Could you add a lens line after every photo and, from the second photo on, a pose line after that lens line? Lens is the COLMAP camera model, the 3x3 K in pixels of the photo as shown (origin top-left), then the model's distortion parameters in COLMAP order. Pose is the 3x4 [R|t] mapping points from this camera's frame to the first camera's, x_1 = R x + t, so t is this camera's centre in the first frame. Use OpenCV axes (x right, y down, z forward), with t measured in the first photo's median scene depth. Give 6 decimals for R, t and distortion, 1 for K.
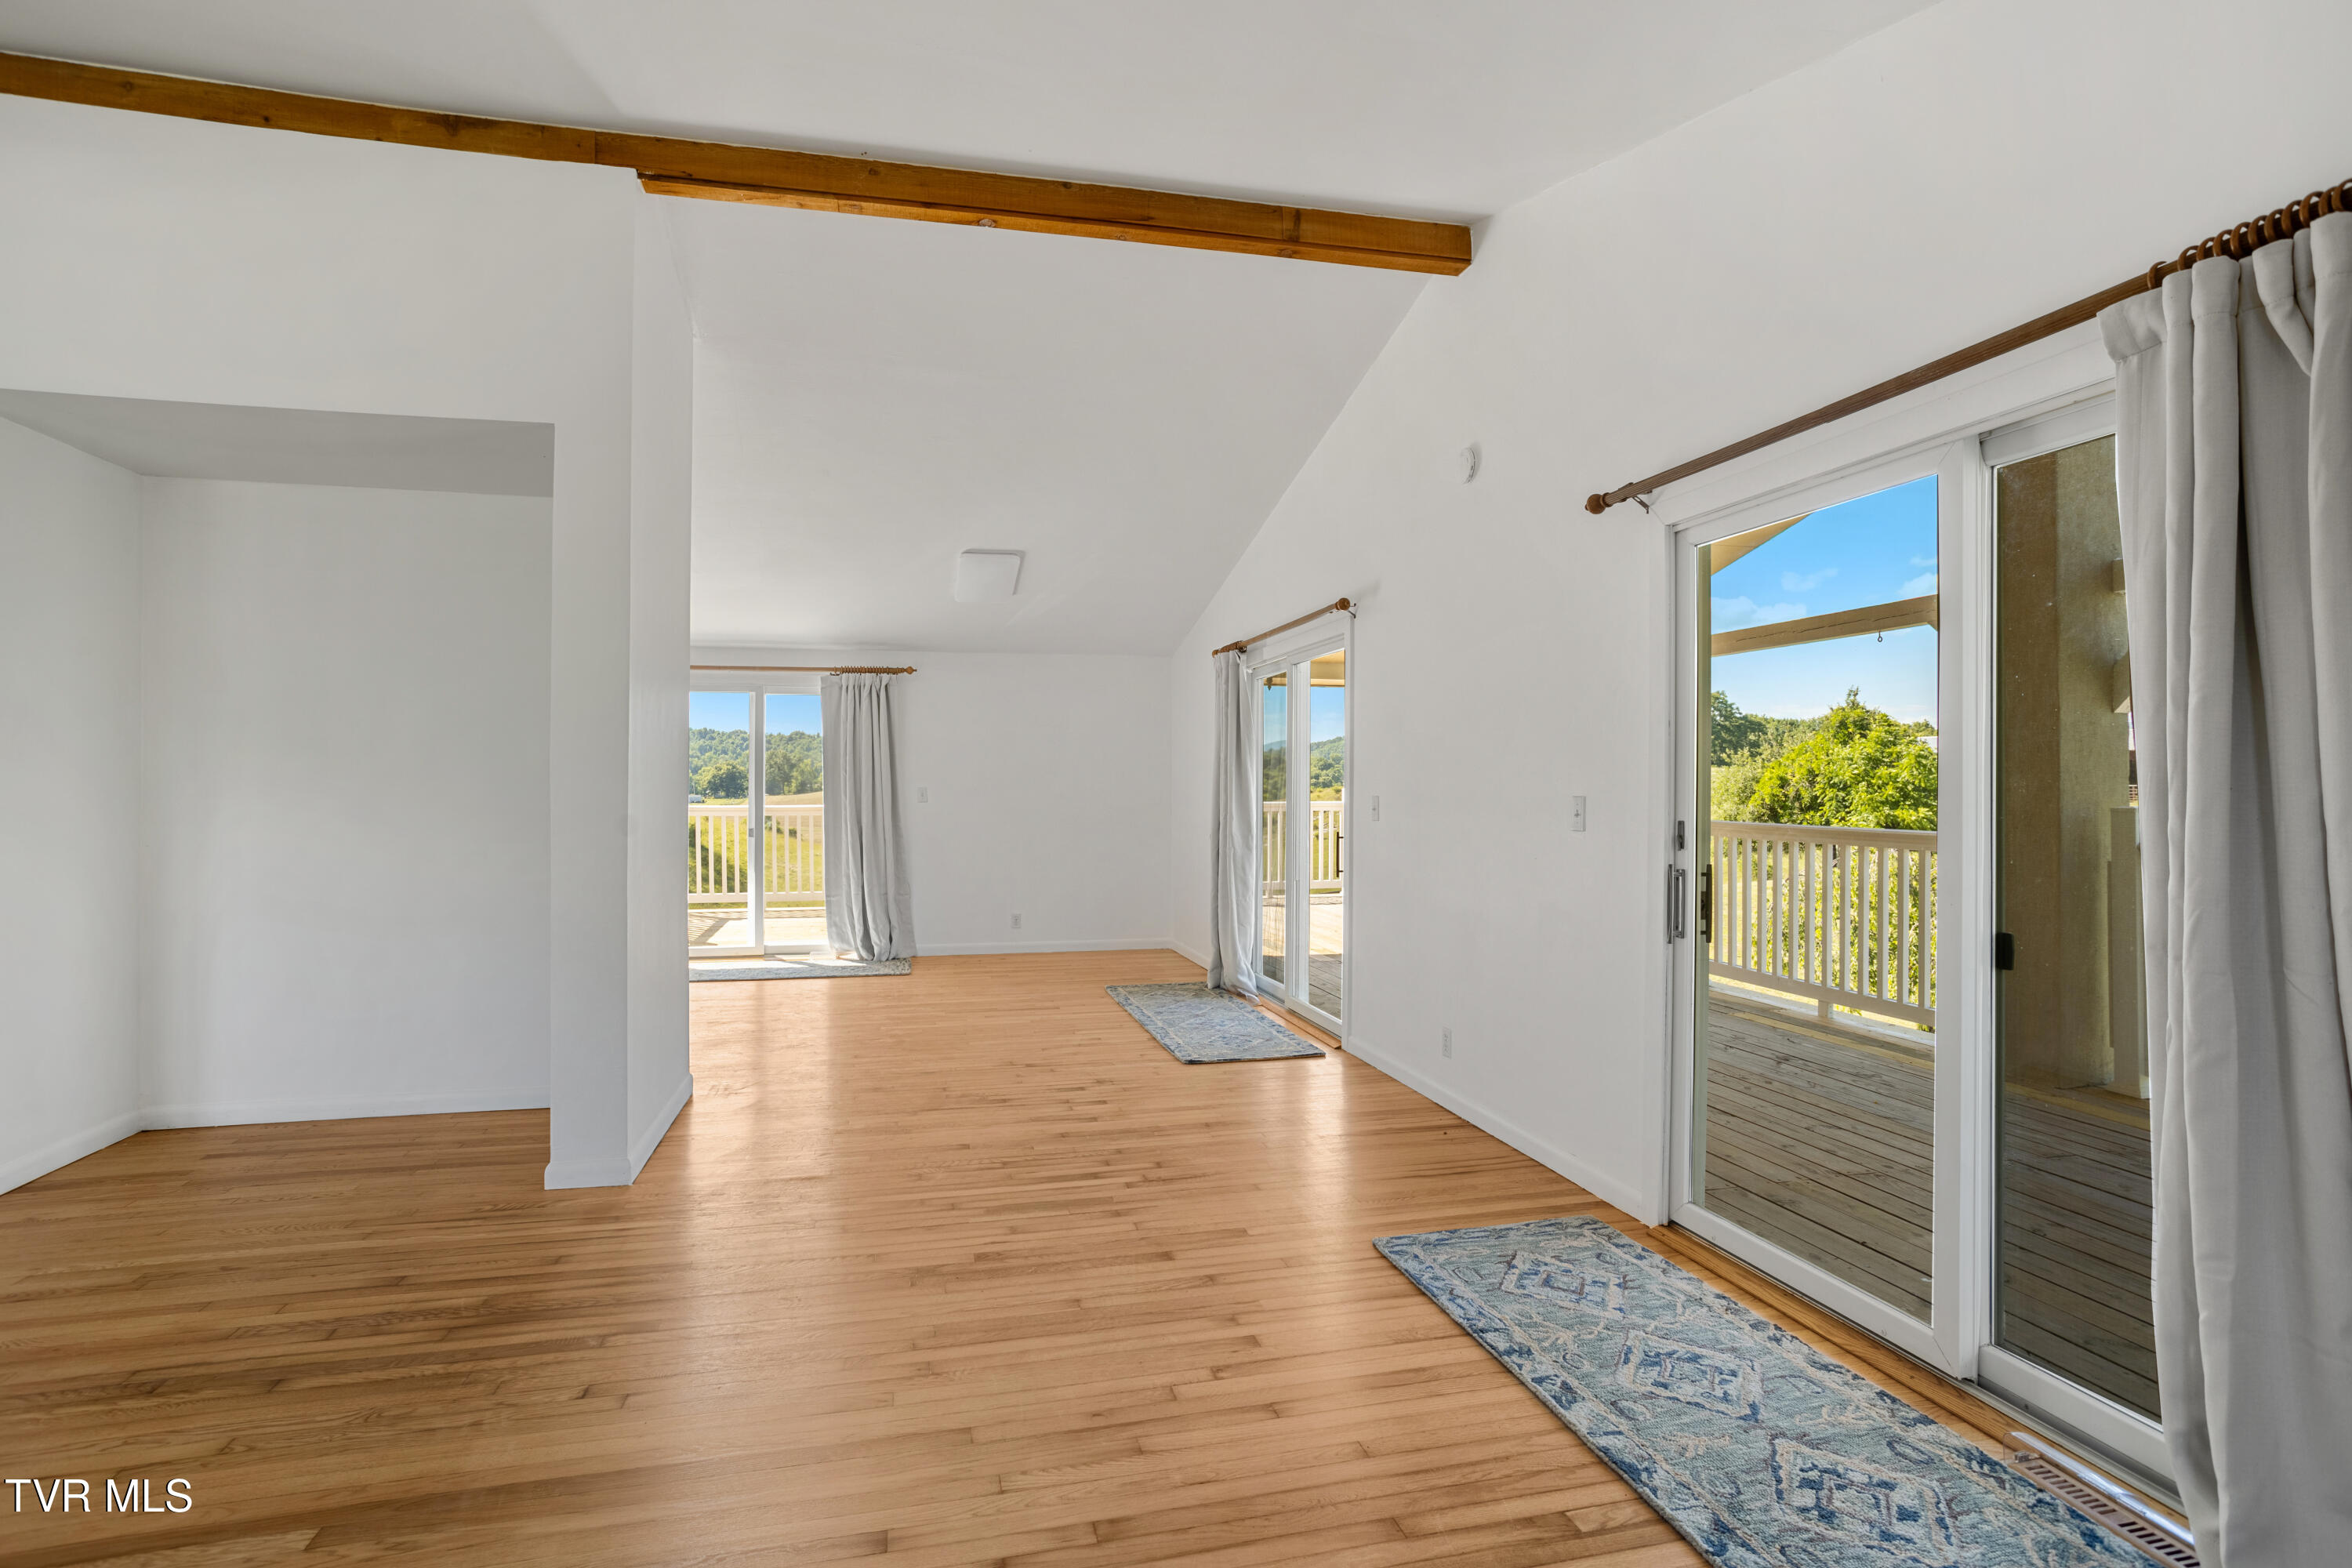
lens RADIAL K [[1158.9, 0, 1158.3], [0, 1158.9, 780.2], [0, 0, 1]] dist [-0.057984, 0.034578]
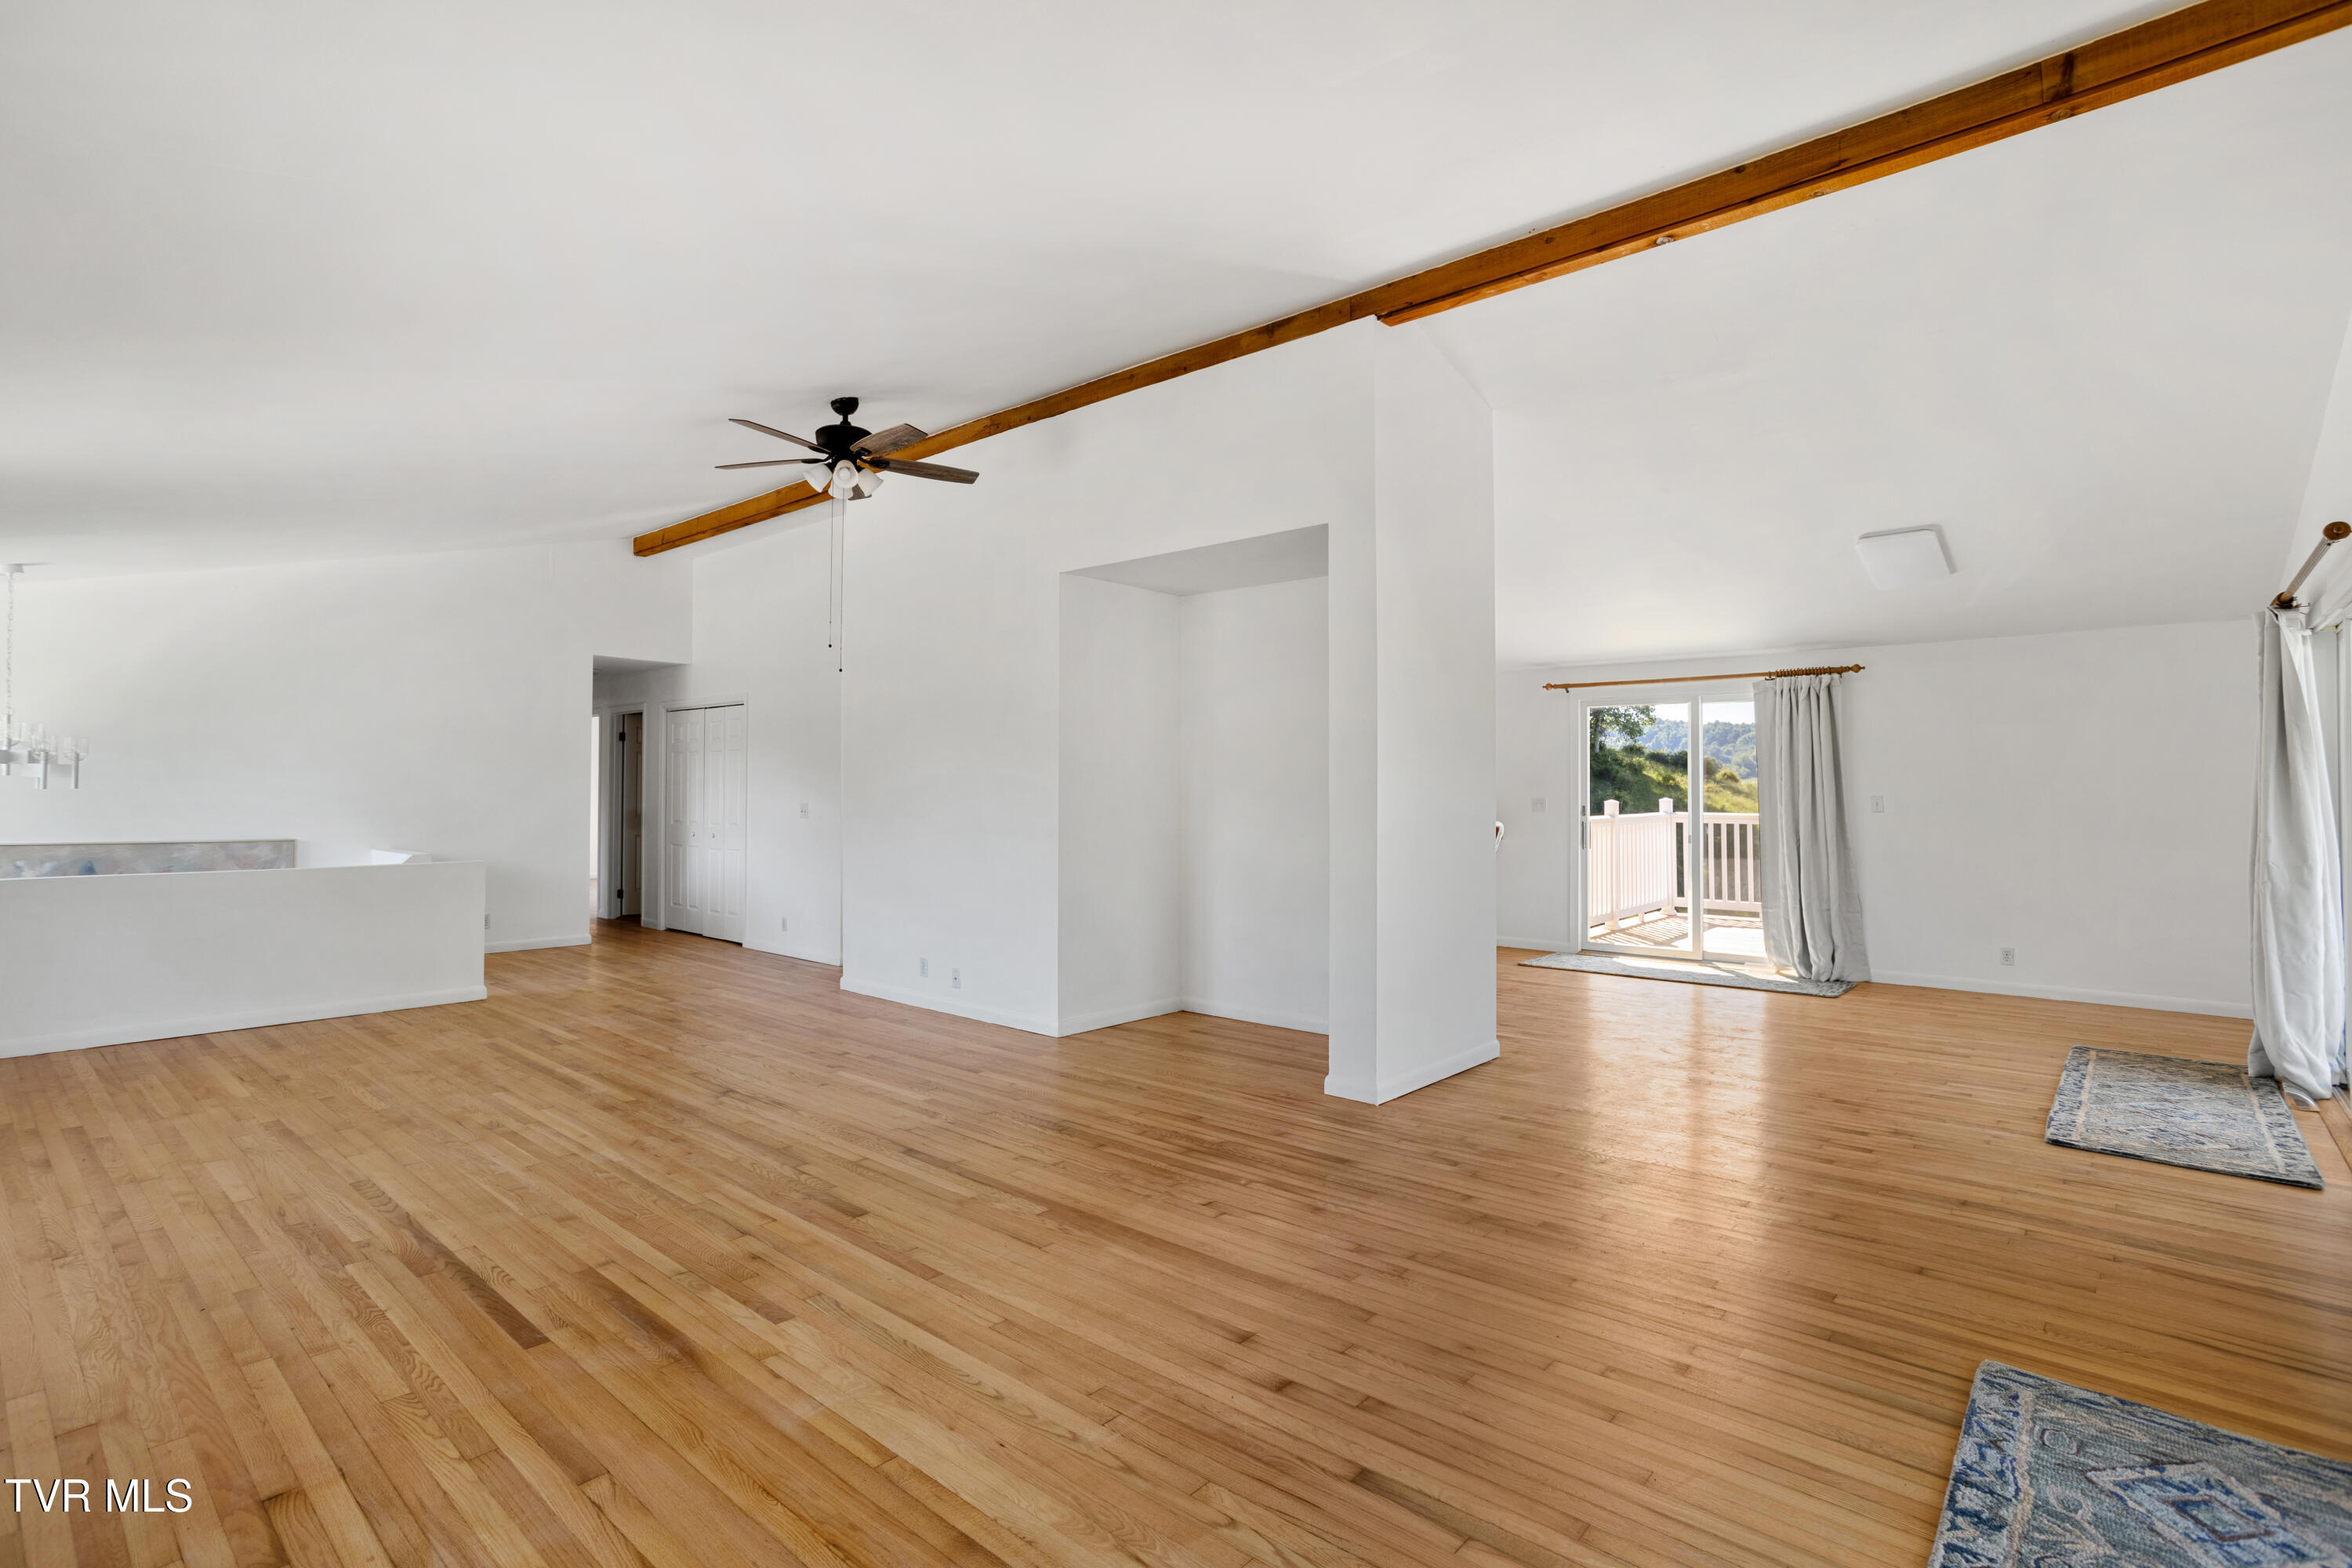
lens RADIAL K [[1193.1, 0, 1176.0], [0, 1193.1, 784.0], [0, 0, 1]] dist [-0.069134, 0.040172]
pose [[0.551997, -0.003092, -0.833841, 0.534190], [0.001629, 0.999995, -0.002630, -0.003667], [0.833845, 0.000093, 0.551999, 0.076360]]
